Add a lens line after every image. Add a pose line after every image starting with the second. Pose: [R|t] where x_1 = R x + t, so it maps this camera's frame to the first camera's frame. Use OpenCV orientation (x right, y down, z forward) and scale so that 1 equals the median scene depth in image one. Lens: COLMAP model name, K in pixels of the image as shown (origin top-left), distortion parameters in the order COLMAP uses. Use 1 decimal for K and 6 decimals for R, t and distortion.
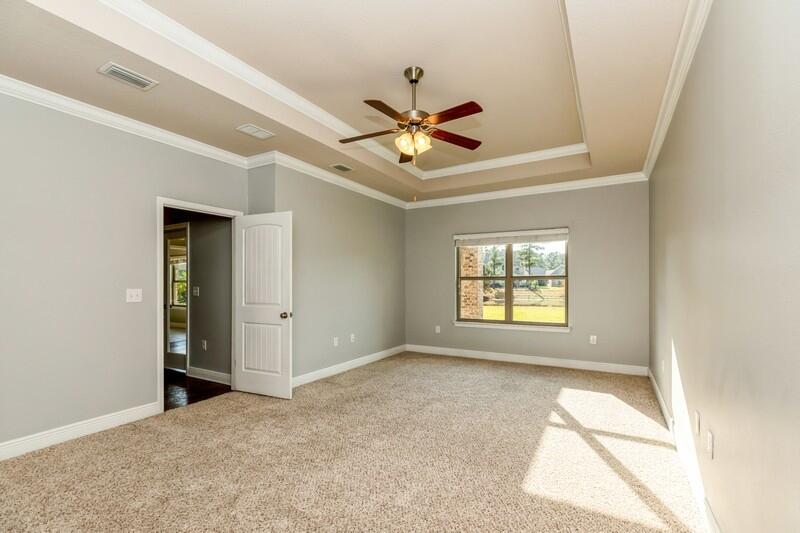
lens RADIAL K [[362.3, 0, 403.3], [0, 362.3, 279.7], [0, 0, 1]] dist [0.002041, 0.000227]
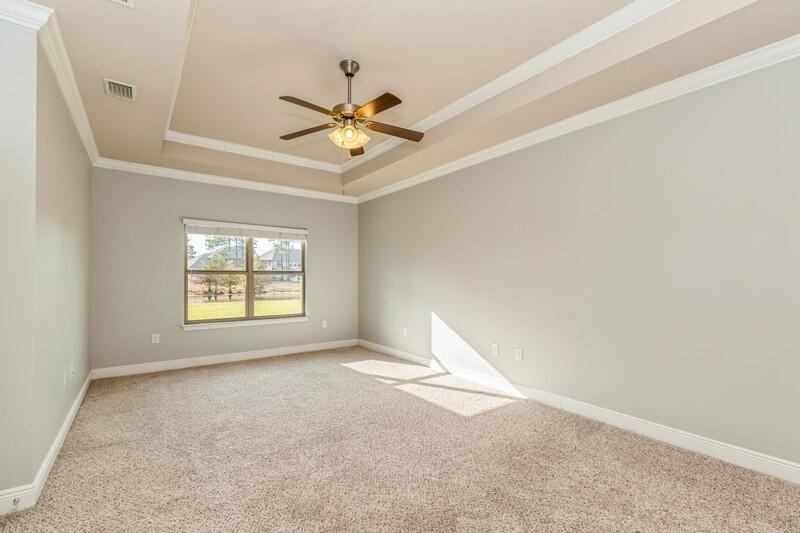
lens RADIAL K [[359.3, 0, 403.0], [0, 359.3, 276.5], [0, 0, 1]] dist [0.001979, 0.000087]
pose [[0.393719, 0.004135, 0.919222, -0.457793], [-0.010527, 0.999945, 0.000010, 0.002062], [-0.919171, -0.009681, 0.393740, 0.267009]]
